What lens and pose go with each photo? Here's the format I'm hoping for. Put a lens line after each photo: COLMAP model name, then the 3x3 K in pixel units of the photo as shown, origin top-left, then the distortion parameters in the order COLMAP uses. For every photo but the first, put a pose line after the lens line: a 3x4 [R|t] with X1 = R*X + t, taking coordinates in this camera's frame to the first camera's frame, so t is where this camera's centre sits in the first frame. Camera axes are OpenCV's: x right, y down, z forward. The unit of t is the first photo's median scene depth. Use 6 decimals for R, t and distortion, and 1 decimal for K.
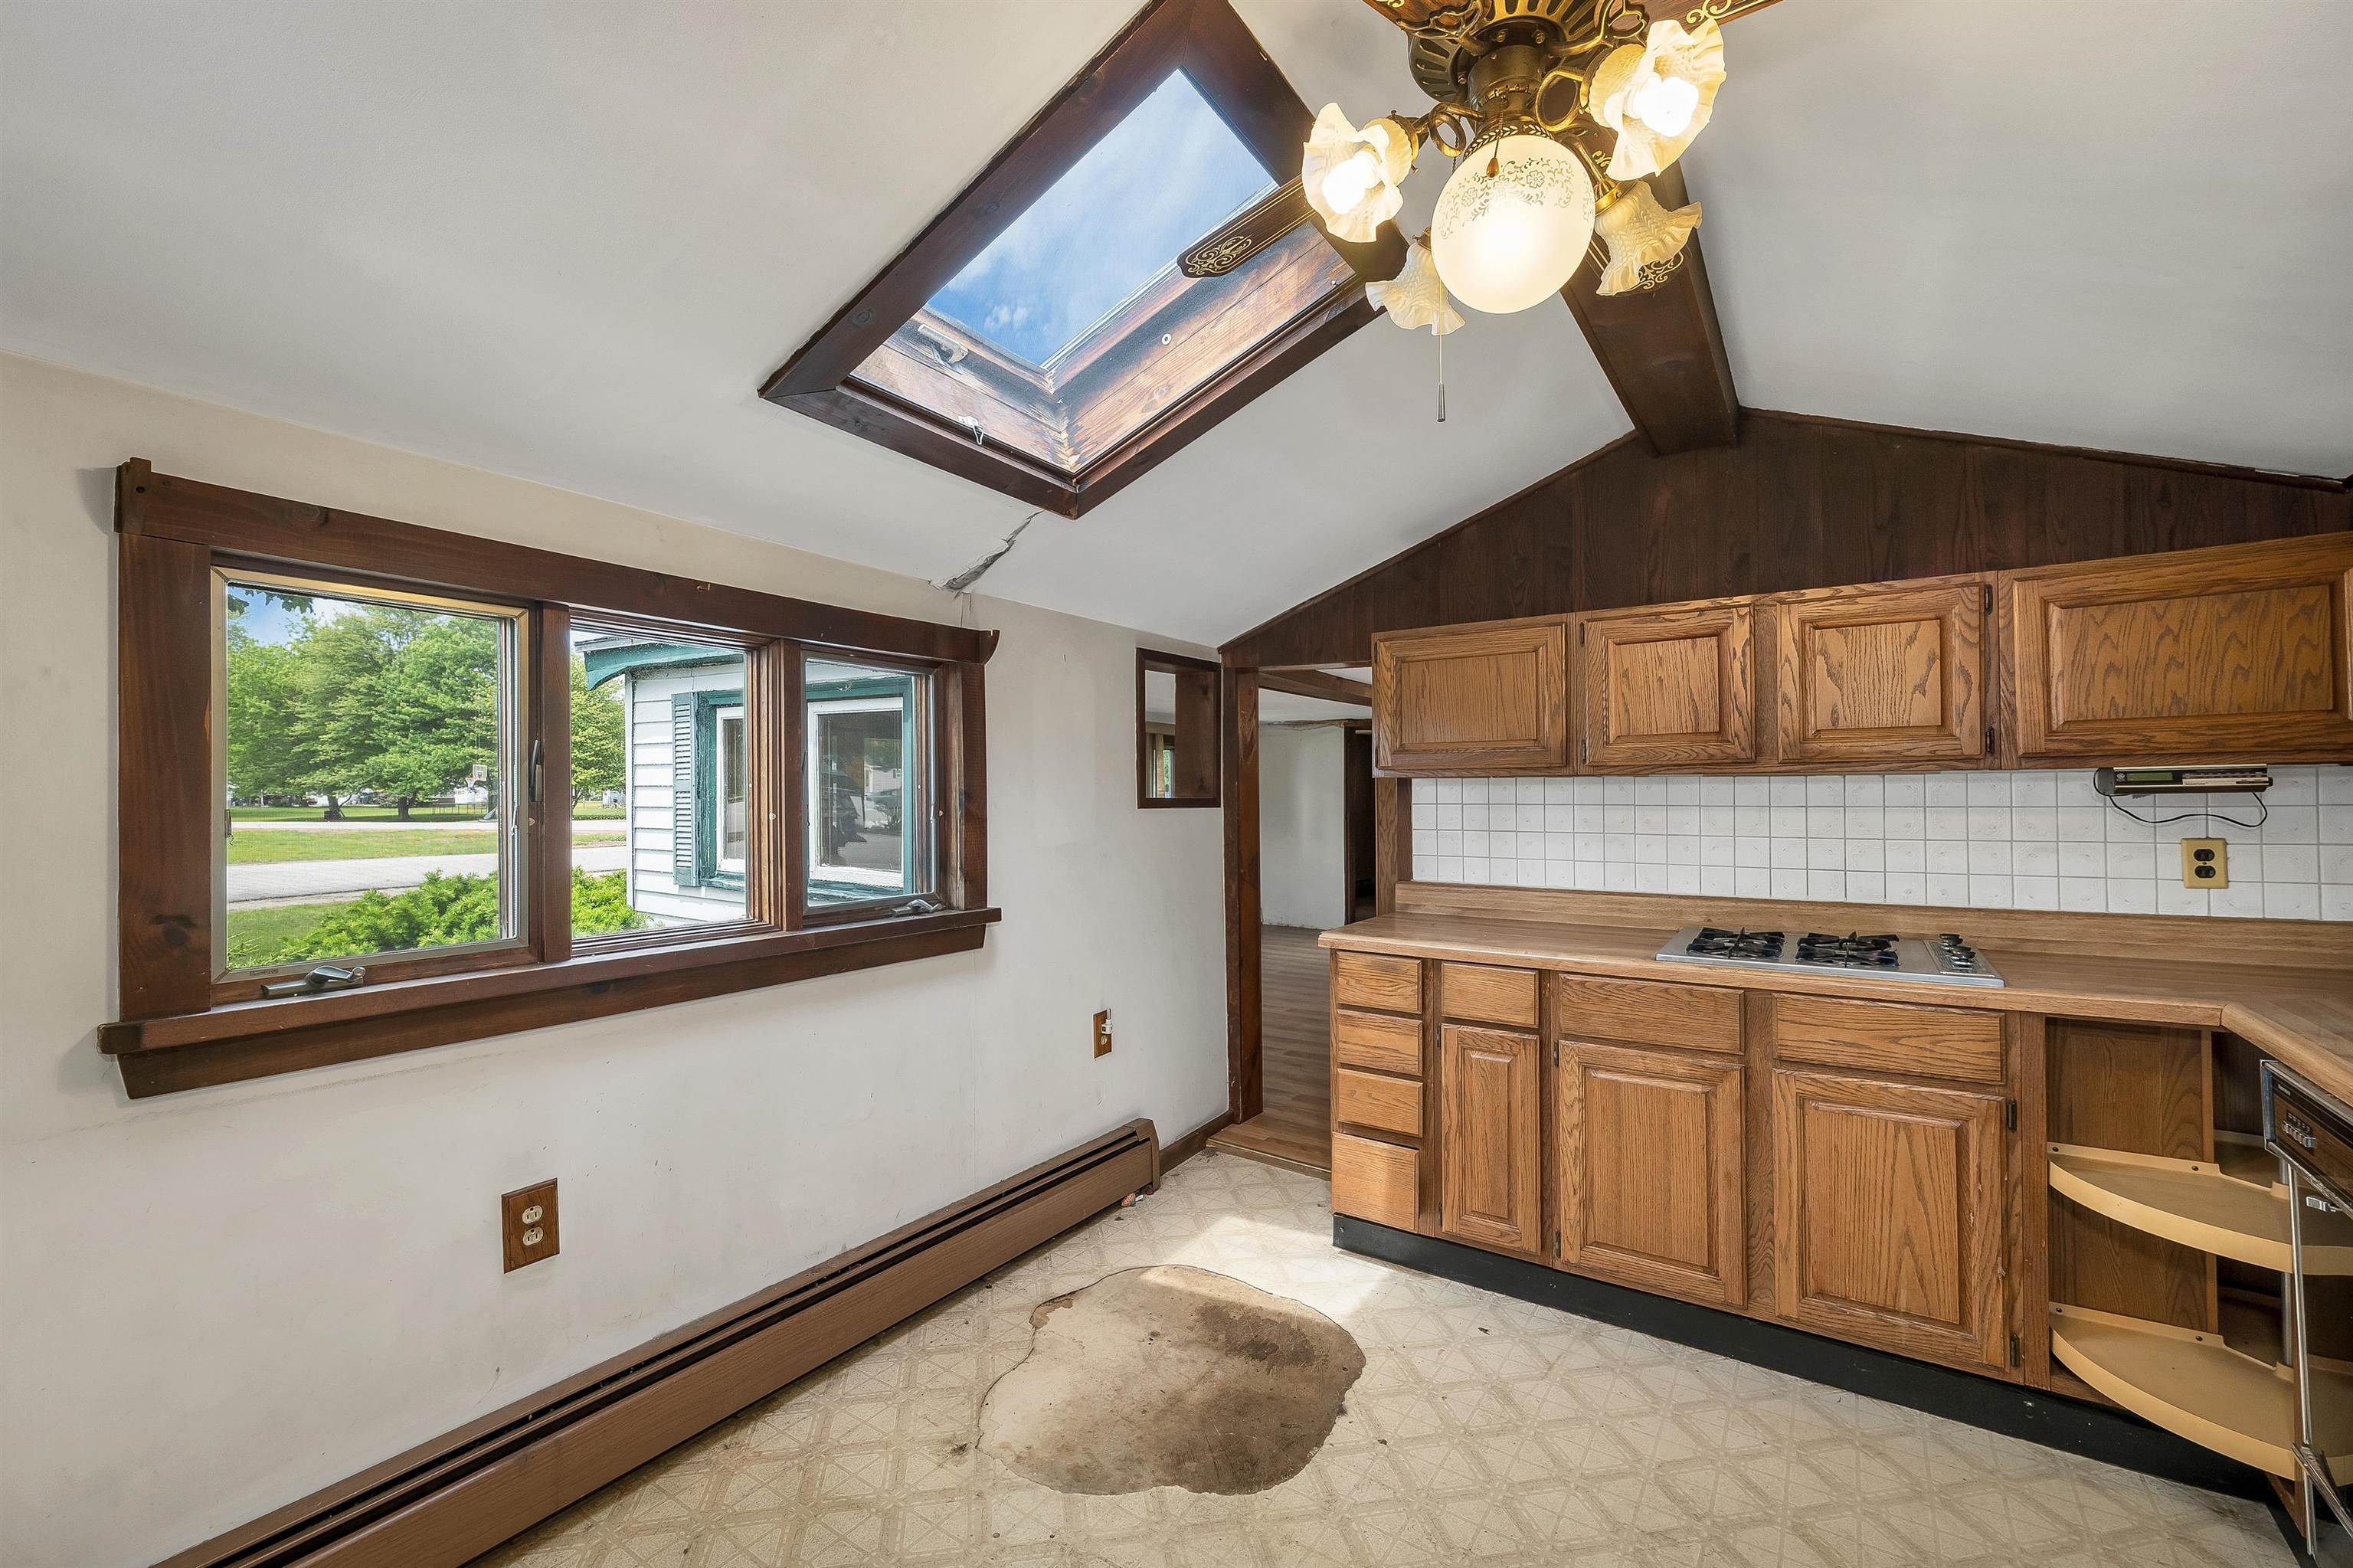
lens RADIAL K [[981.6, 0, 1167.9], [0, 981.6, 794.4], [0, 0, 1]] dist [0.001775, 0.000094]
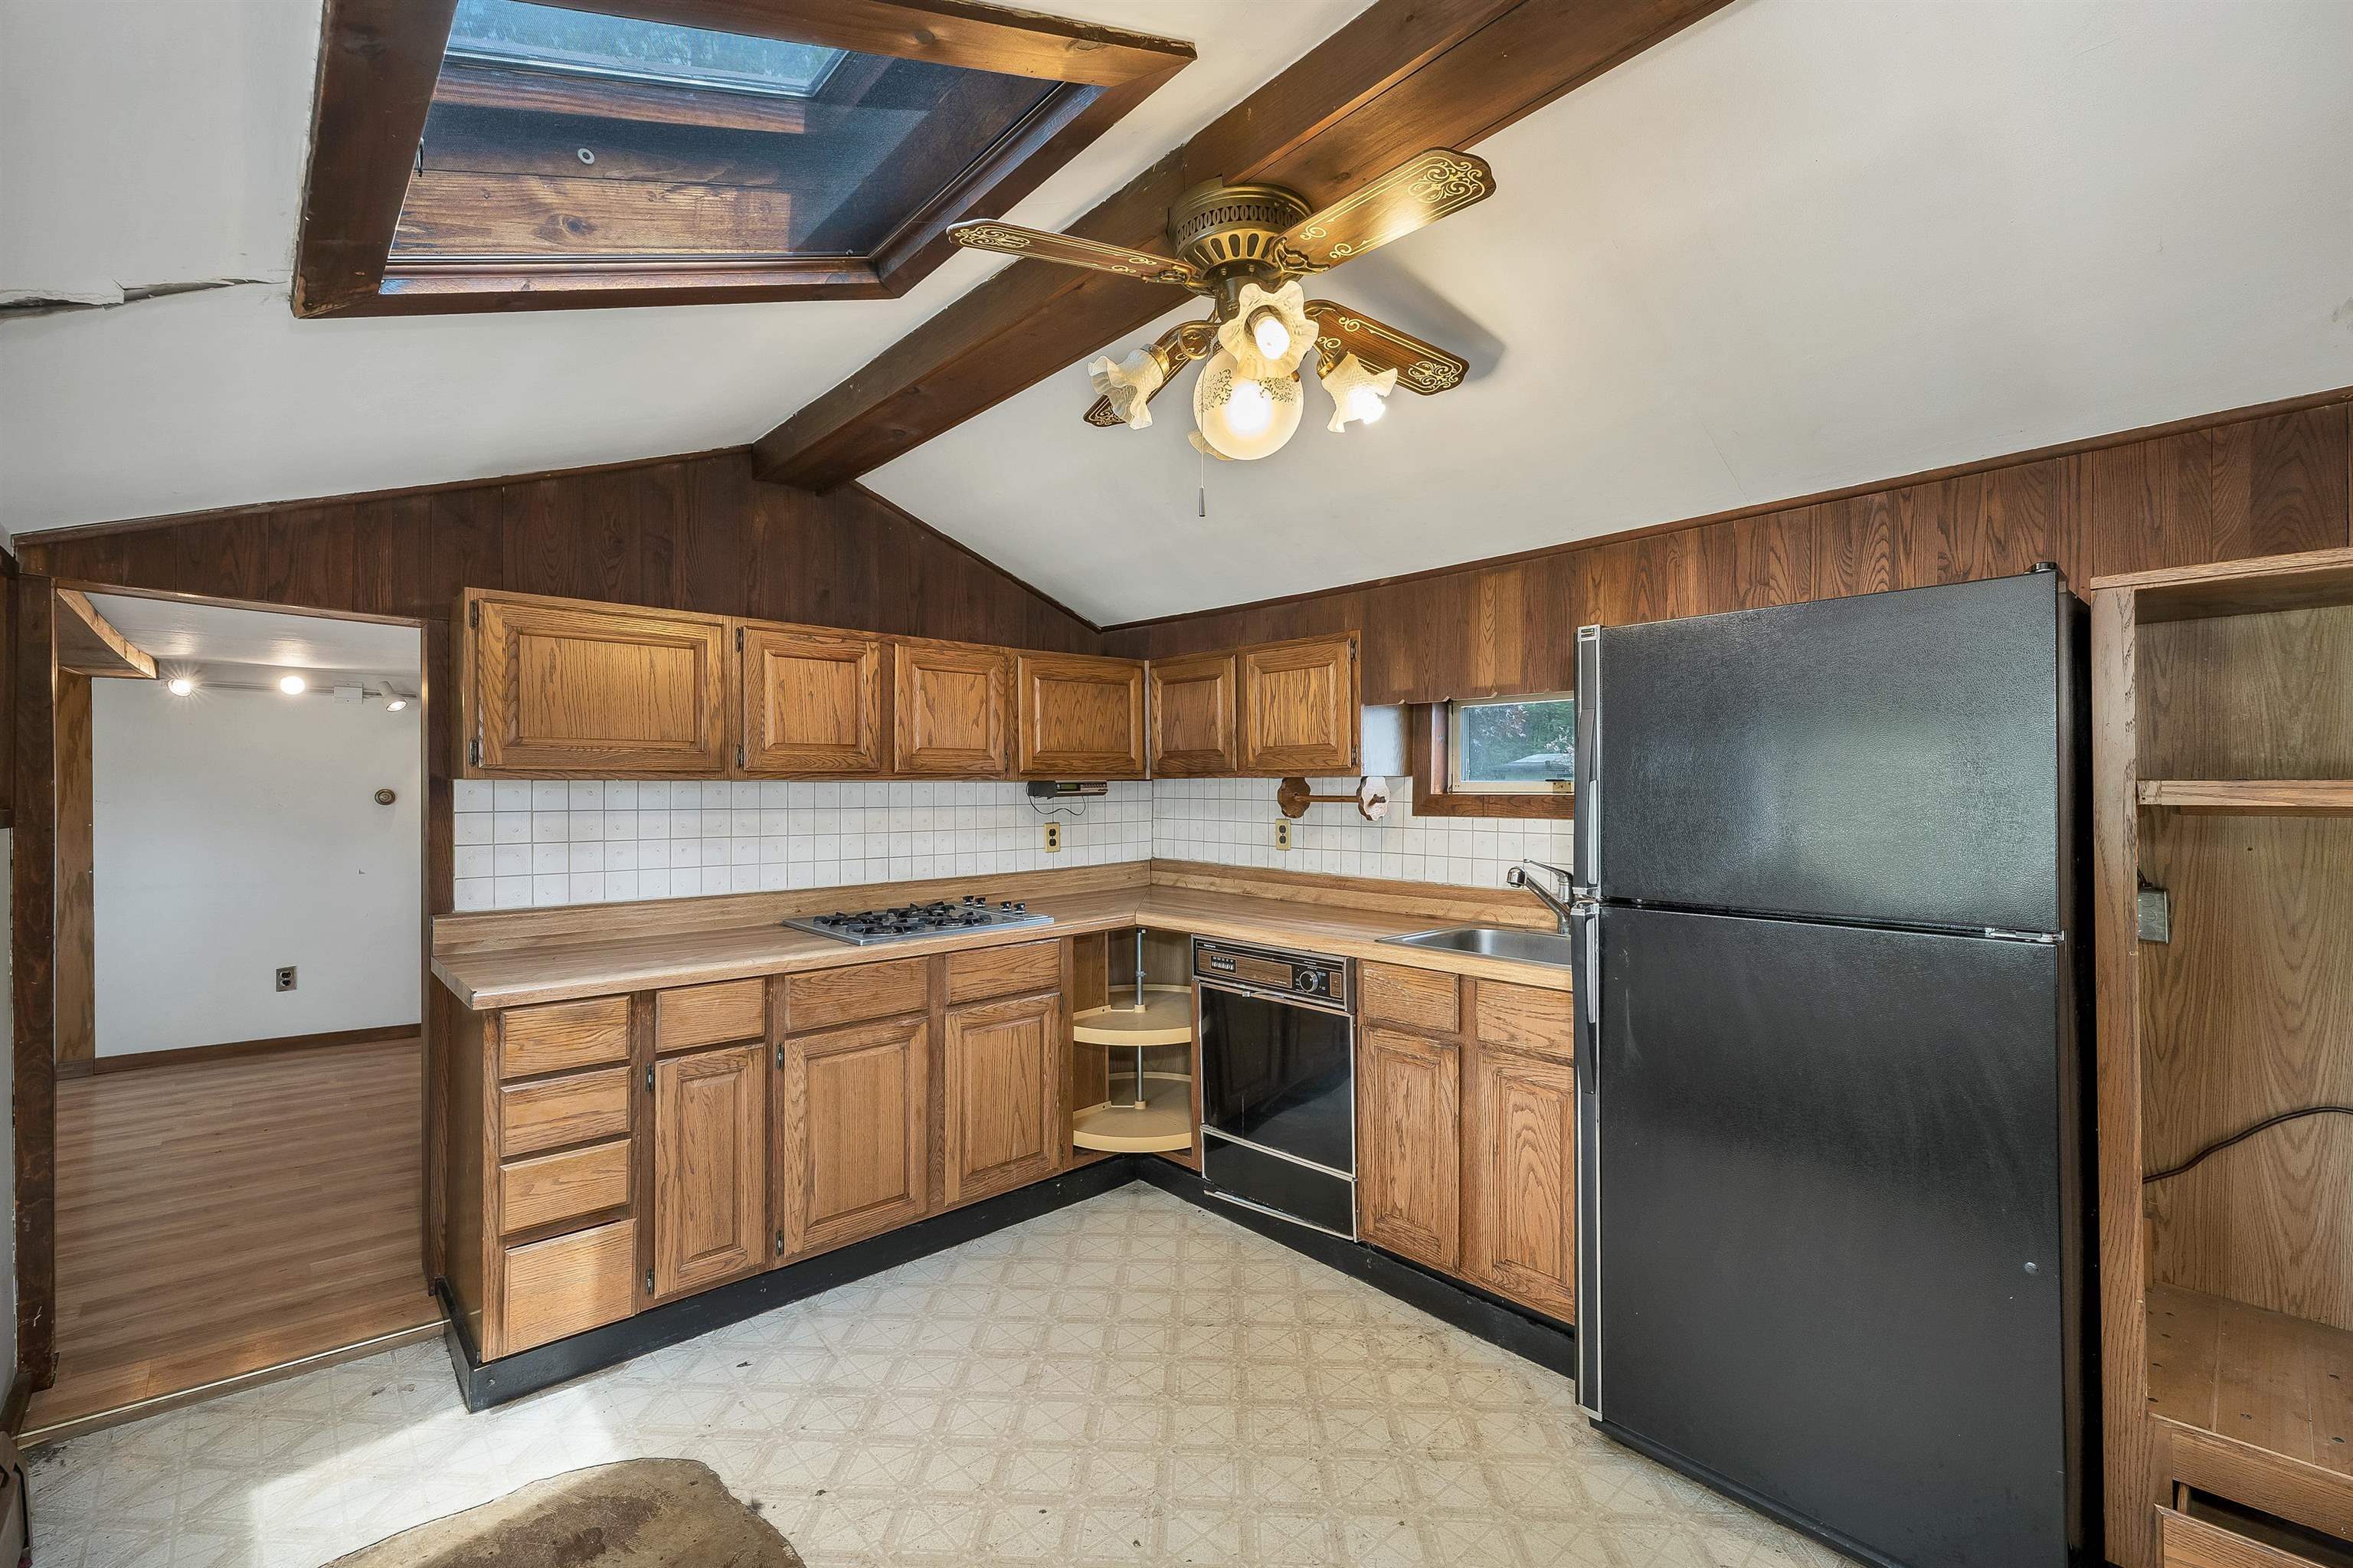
lens RADIAL K [[987.4, 0, 1180.3], [0, 987.4, 792.0], [0, 0, 1]] dist [-0.000740, -0.000427]
pose [[0.231829, -0.000580, 0.972756, -0.500287], [0.002097, 0.999998, 0.000096, -0.007106], [-0.972754, 0.002018, 0.231829, 0.362176]]
